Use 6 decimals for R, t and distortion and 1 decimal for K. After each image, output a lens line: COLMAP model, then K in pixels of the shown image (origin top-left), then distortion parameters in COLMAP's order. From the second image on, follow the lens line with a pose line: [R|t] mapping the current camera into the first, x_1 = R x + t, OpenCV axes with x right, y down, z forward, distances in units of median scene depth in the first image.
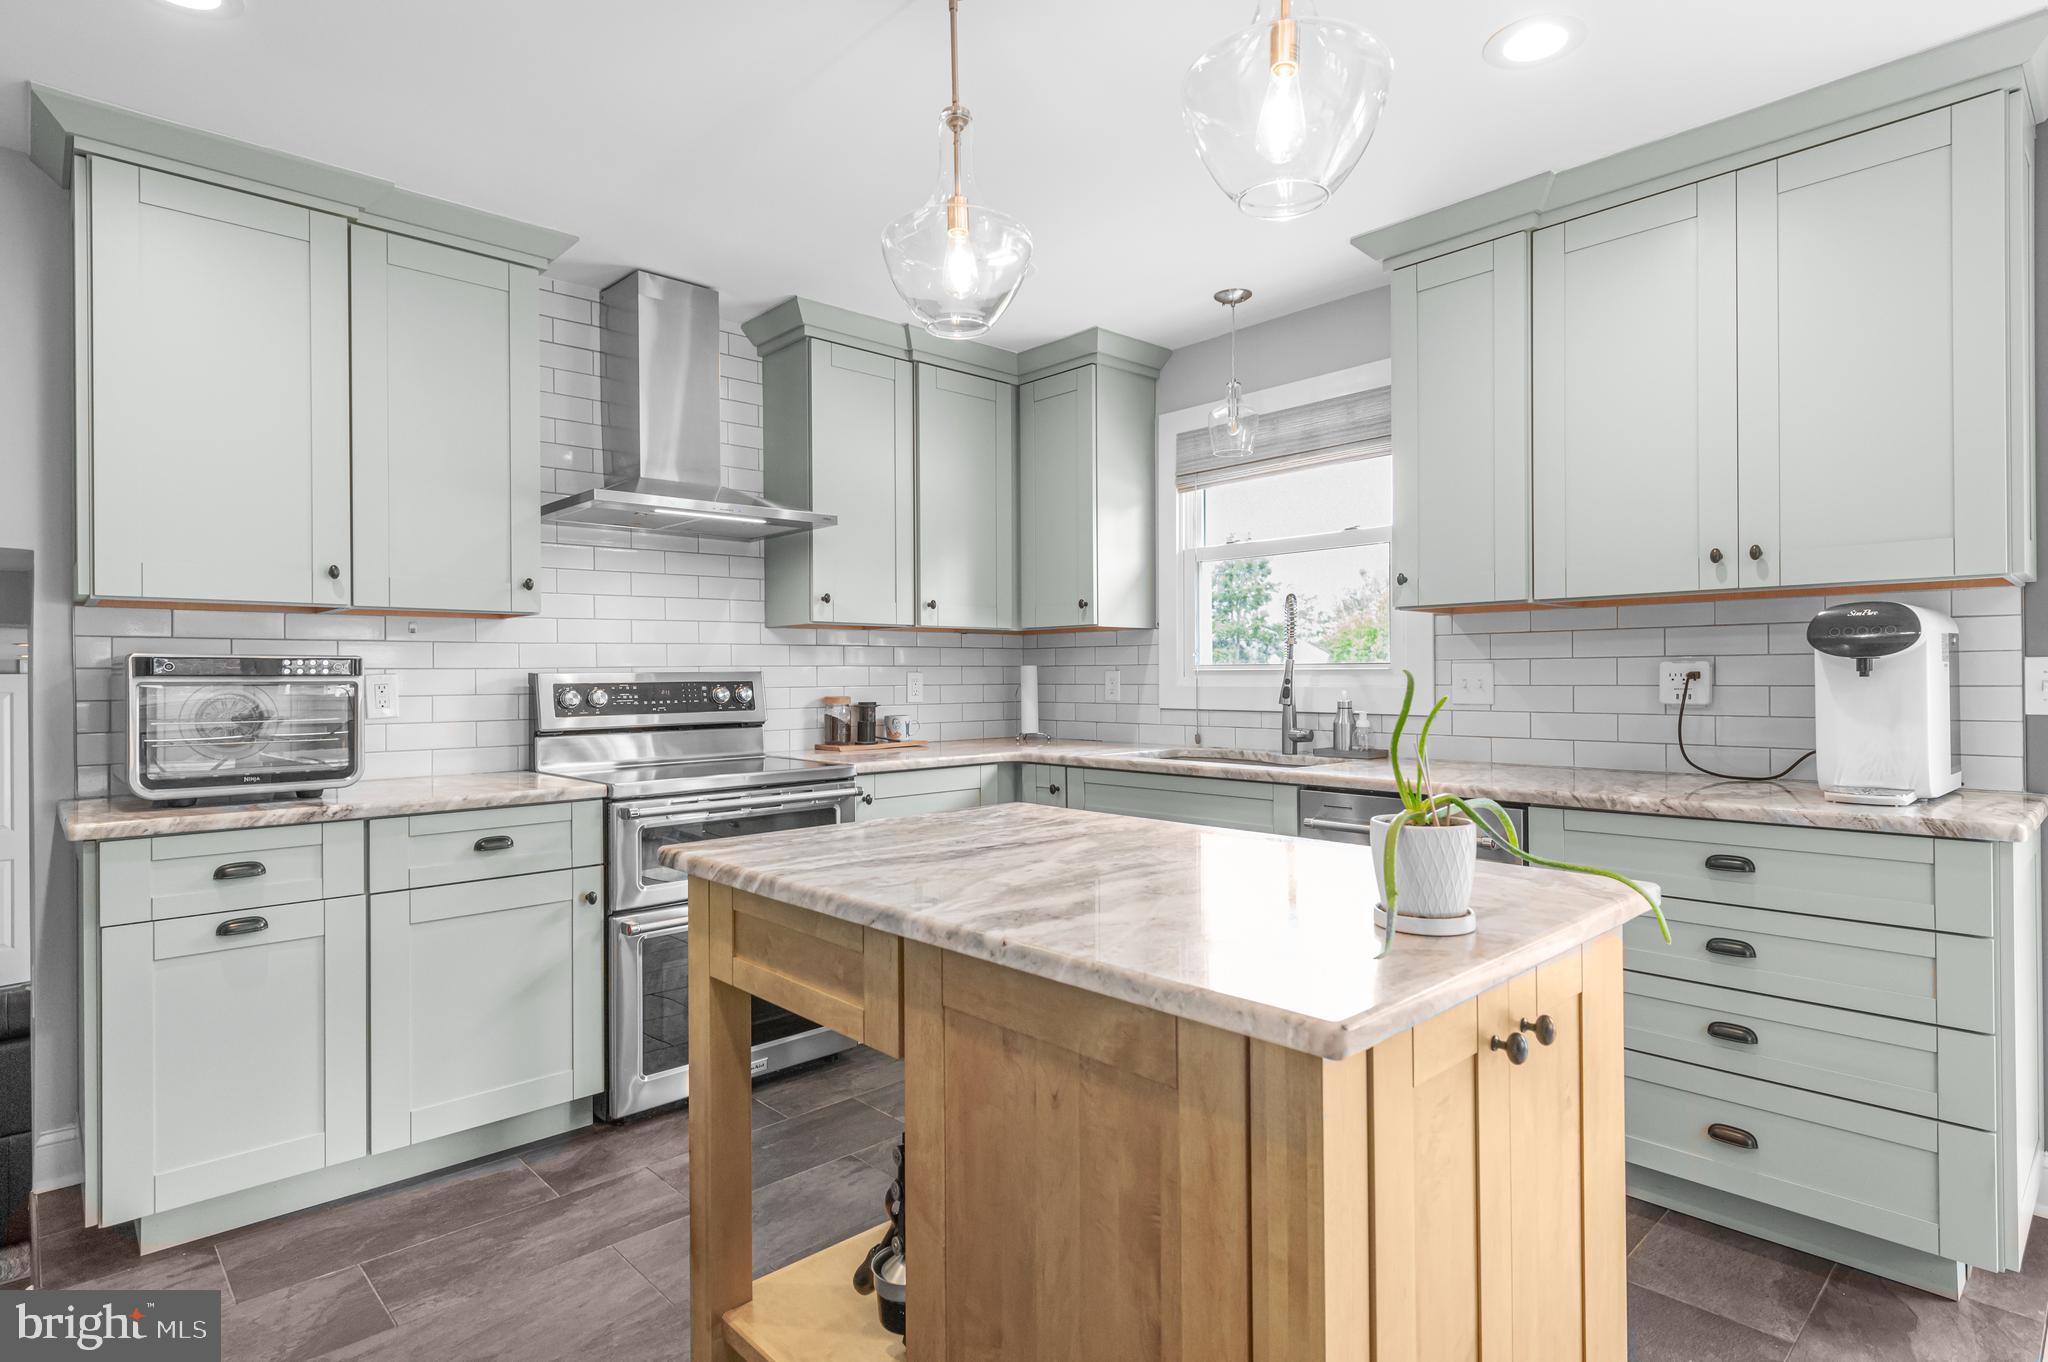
lens RADIAL K [[1095.0, 0, 1034.5], [0, 1095.0, 675.1], [0, 0, 1]] dist [0.004115, 0.000069]
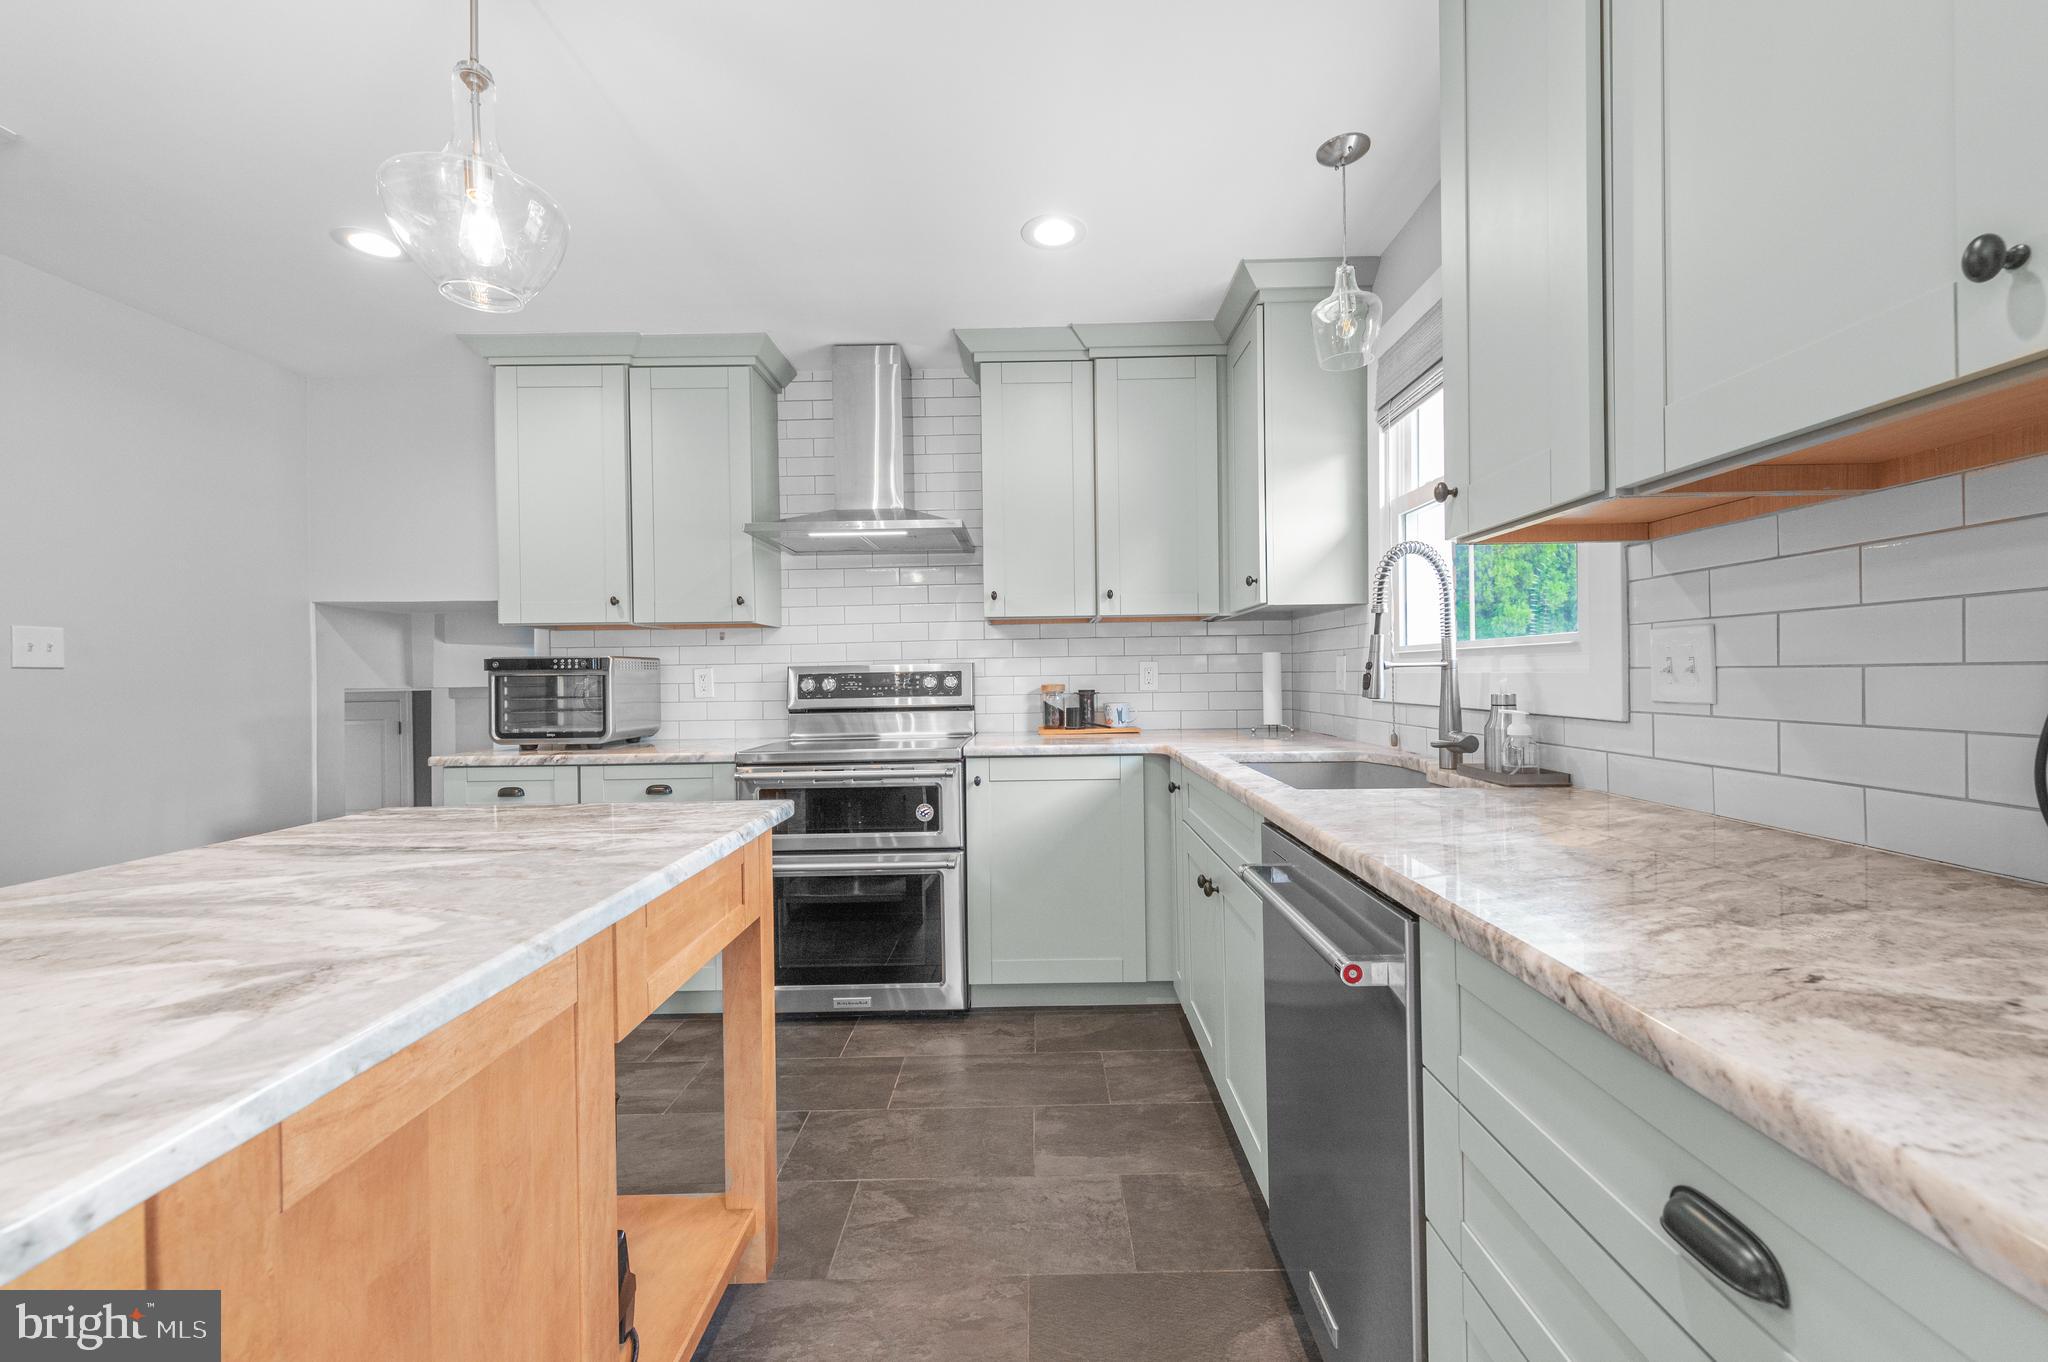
lens RADIAL K [[812.6, 0, 1023.0], [0, 812.6, 678.0], [0, 0, 1]] dist [0.003490, -0.000441]
pose [[0.713309, -0.002592, -0.700845, 0.419542], [0.010517, 0.999920, 0.007007, 0.007740], [0.700771, -0.012369, 0.713279, 0.451931]]
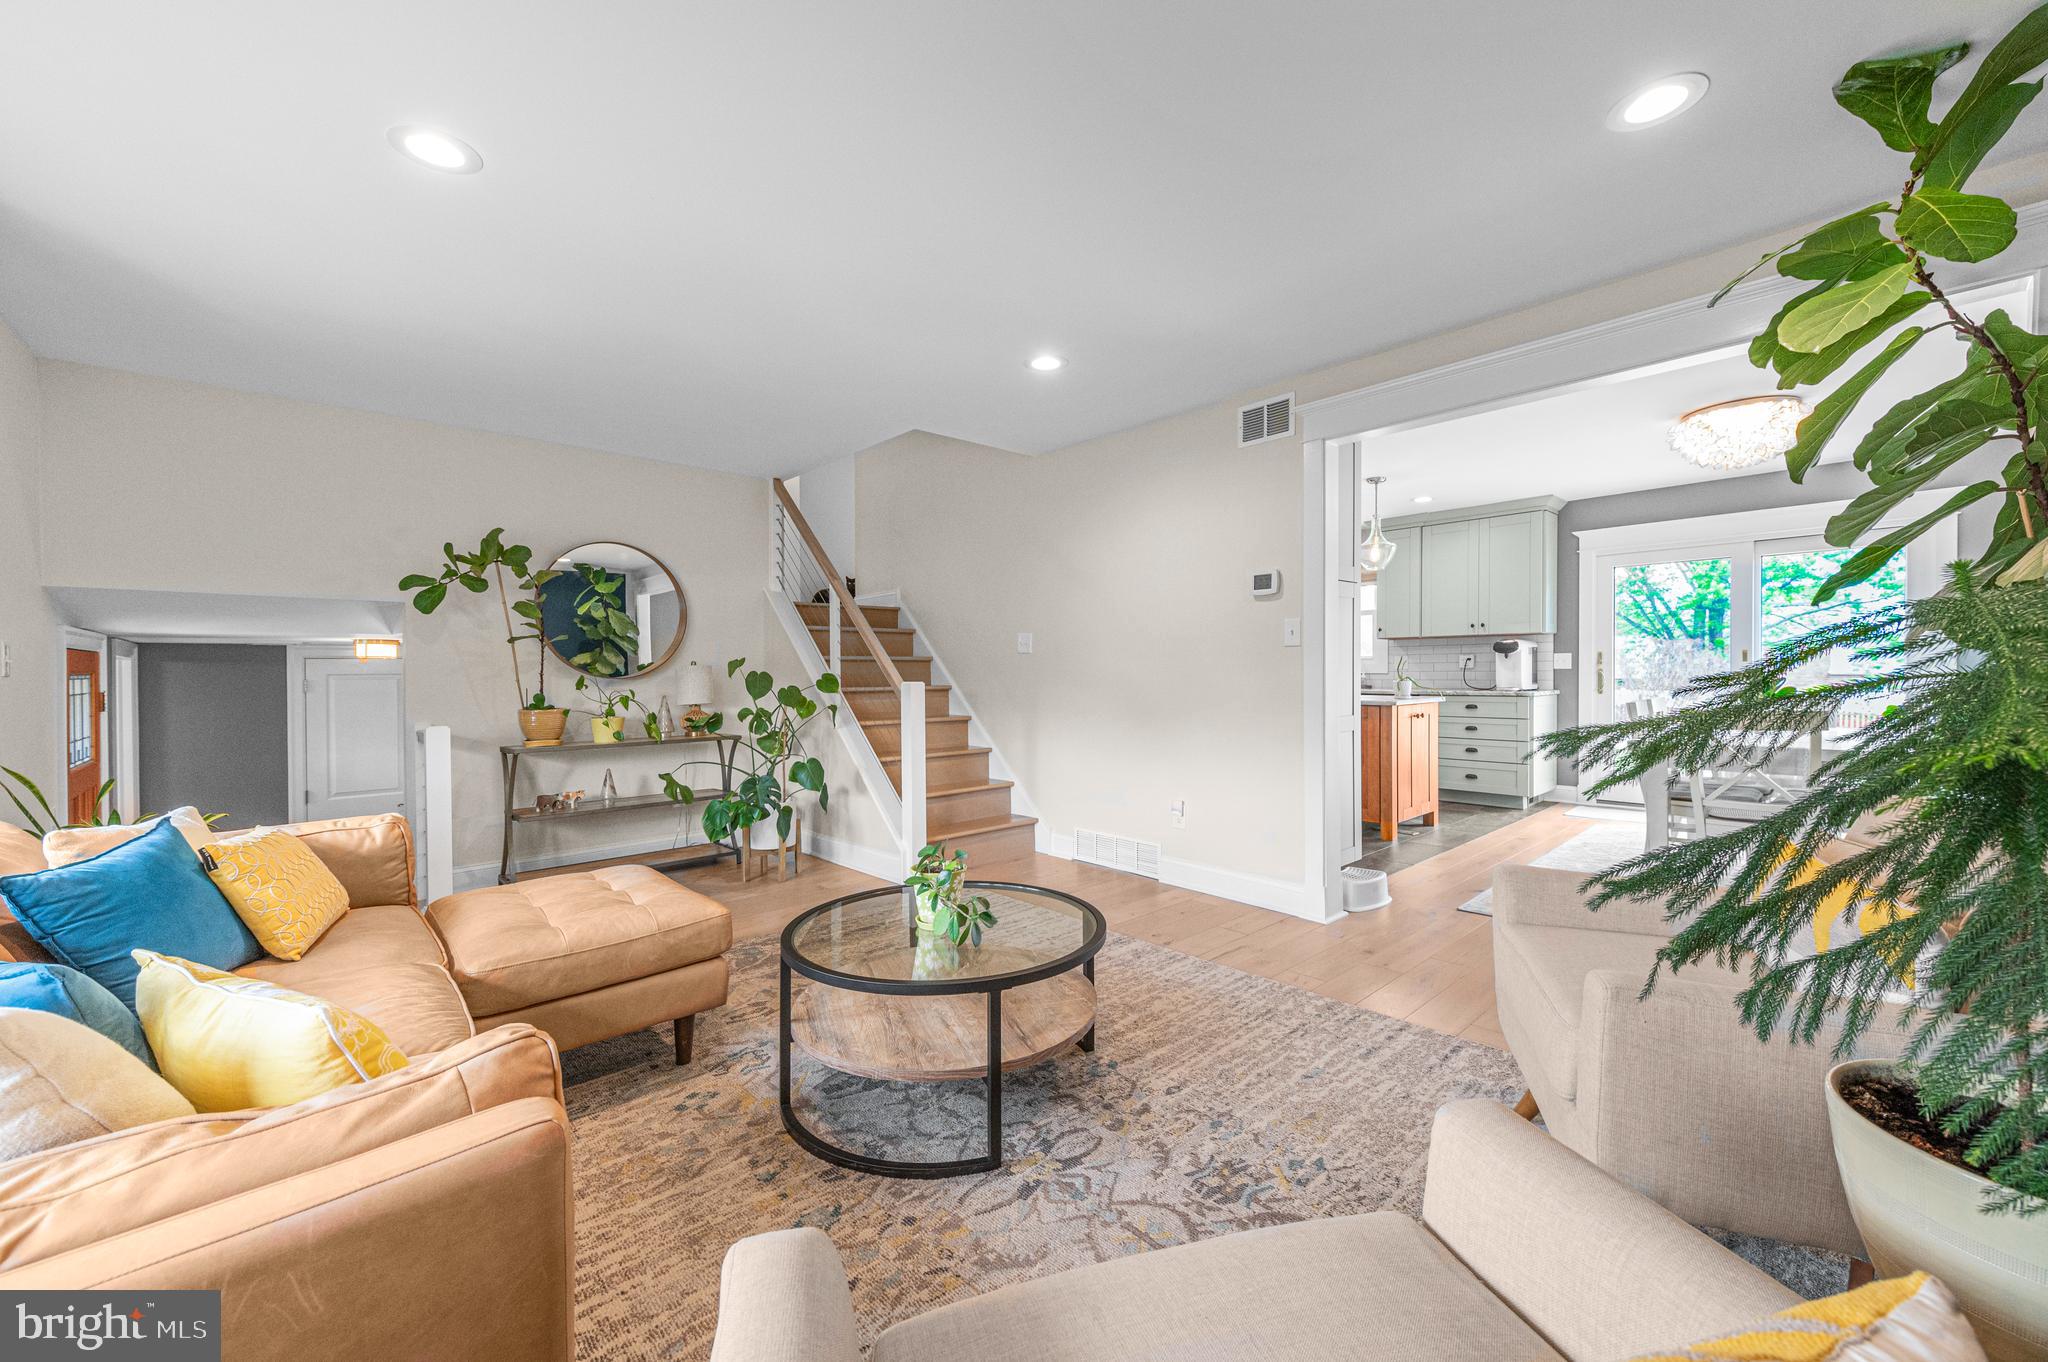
lens RADIAL K [[812.6, 0, 1025.0], [0, 812.6, 680.2], [0, 0, 1]] dist [0.003490, -0.000441]
pose [[0.999733, 0.002141, -0.022997, -0.500035], [-0.001813, 0.999896, 0.014284, 0.022621], [0.023025, -0.014239, 0.999633, -1.086730]]
